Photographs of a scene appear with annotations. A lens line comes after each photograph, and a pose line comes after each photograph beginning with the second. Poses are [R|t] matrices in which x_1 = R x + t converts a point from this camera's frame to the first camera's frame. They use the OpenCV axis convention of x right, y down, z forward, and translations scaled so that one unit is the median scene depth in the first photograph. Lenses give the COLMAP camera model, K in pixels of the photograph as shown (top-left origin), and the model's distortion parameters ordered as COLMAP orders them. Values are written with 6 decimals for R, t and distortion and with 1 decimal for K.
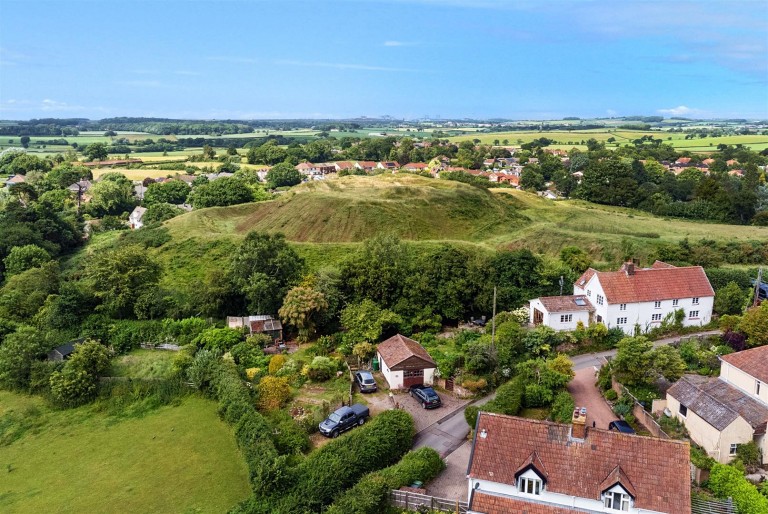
lens RADIAL K [[676.6, 0, 388.2], [0, 676.6, 257.9], [0, 0, 1]] dist [0.035661, 0.000117]
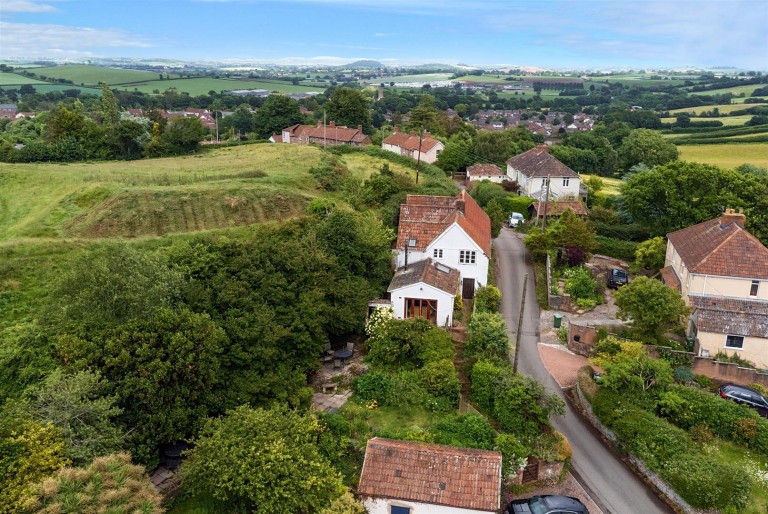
lens RADIAL K [[676.6, 0, 391.3], [0, 676.6, 250.1], [0, 0, 1]] dist [0.035661, 0.000117]
pose [[0.378037, -0.245763, 0.892574, -0.341041], [0.179966, 0.965238, 0.189548, -0.091970], [-0.908130, 0.088977, 0.409124, 0.767838]]
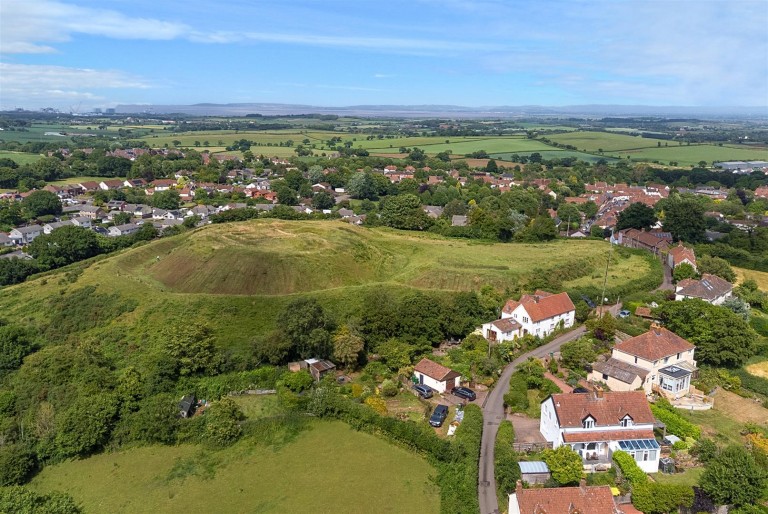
lens RADIAL K [[676.6, 0, 387.3], [0, 676.6, 256.5], [0, 0, 1]] dist [0.035661, 0.000117]
pose [[0.896391, -0.082669, 0.435487, -0.696252], [0.079374, 0.996511, 0.025790, -0.161406], [-0.436099, 0.011449, 0.899826, -0.351607]]
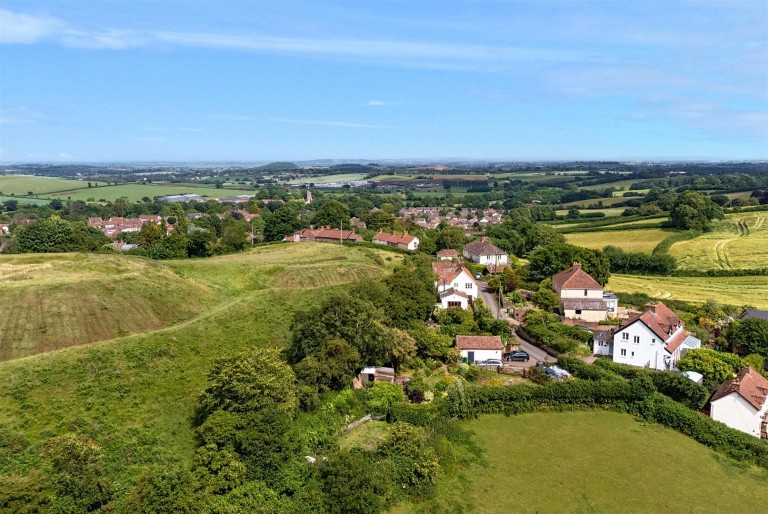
lens RADIAL K [[676.6, 0, 382.8], [0, 676.6, 260.1], [0, 0, 1]] dist [0.035661, 0.000117]
pose [[0.265013, -0.145669, 0.953178, -1.285266], [0.209419, 0.973623, 0.090569, -0.189502], [-0.941229, 0.175611, 0.288529, 0.696577]]
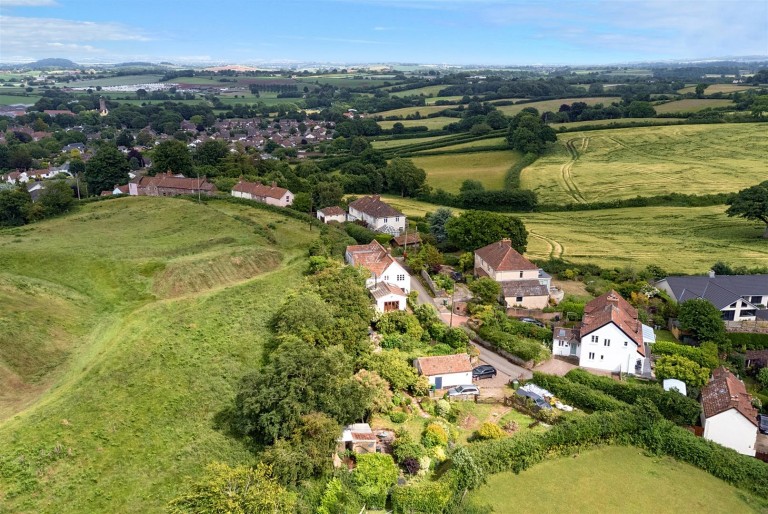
lens RADIAL K [[676.6, 0, 381.0], [0, 676.6, 256.0], [0, 0, 1]] dist [0.035661, 0.000117]
pose [[-0.017538, -0.284161, 0.958616, -1.024034], [0.207262, 0.936905, 0.281517, -0.384530], [-0.978128, 0.203622, 0.042464, 0.952473]]
